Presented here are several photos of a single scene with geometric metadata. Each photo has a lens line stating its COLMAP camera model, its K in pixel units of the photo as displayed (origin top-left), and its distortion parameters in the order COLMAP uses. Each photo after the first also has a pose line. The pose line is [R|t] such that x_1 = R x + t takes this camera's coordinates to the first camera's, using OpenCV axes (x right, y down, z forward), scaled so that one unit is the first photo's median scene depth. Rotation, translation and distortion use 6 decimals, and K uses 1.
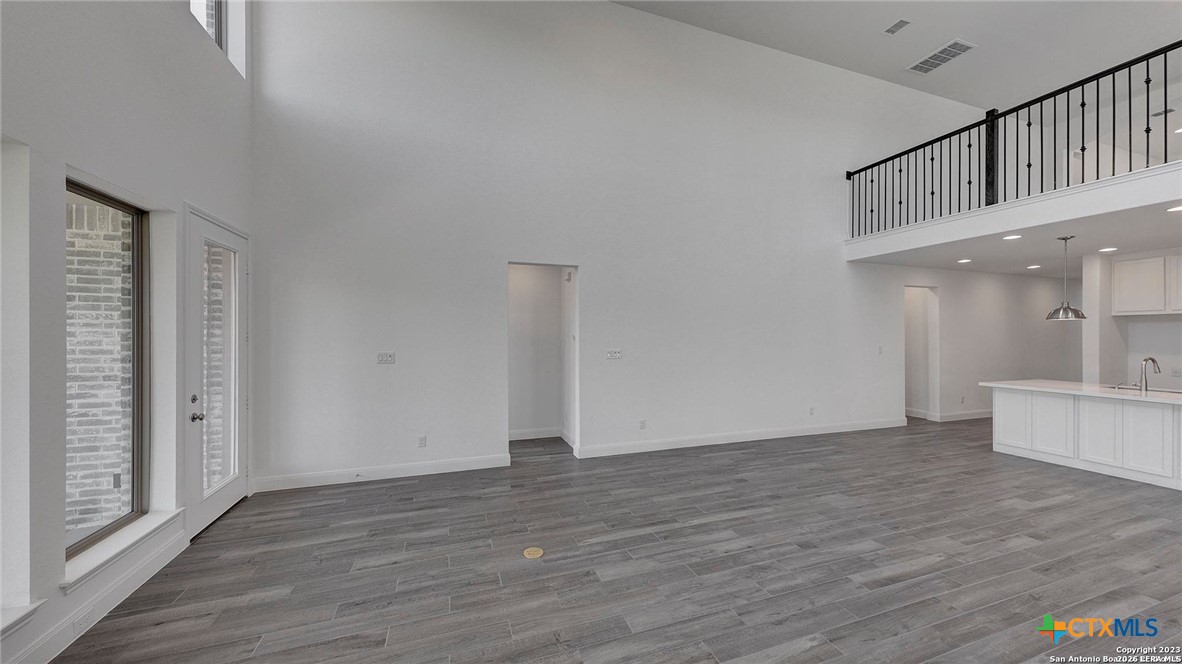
lens RADIAL K [[418.2, 0, 593.8], [0, 418.2, 333.7], [0, 0, 1]] dist [0.002360, -0.000189]
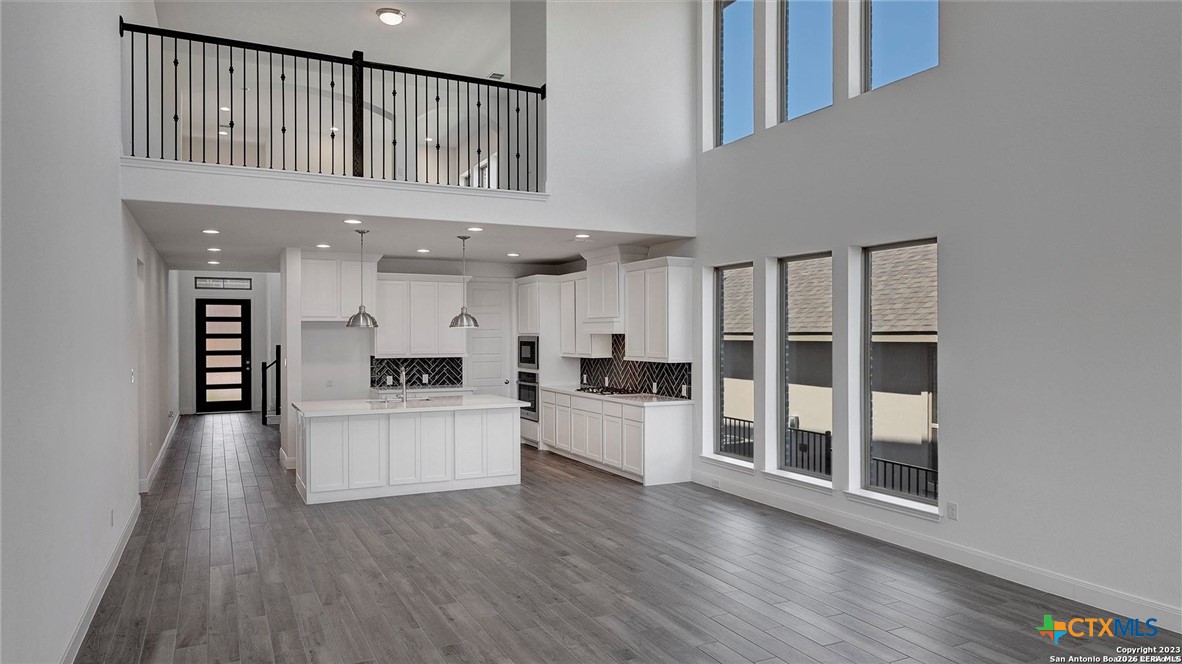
lens RADIAL K [[755.5, 0, 590.3], [0, 755.5, 336.3], [0, 0, 1]] dist [0.004356, 0.001385]
pose [[-0.122632, -0.005583, 0.992436, -0.504216], [-0.000918, 0.999984, 0.005512, -0.026972], [-0.992452, -0.000235, -0.122635, 0.813168]]
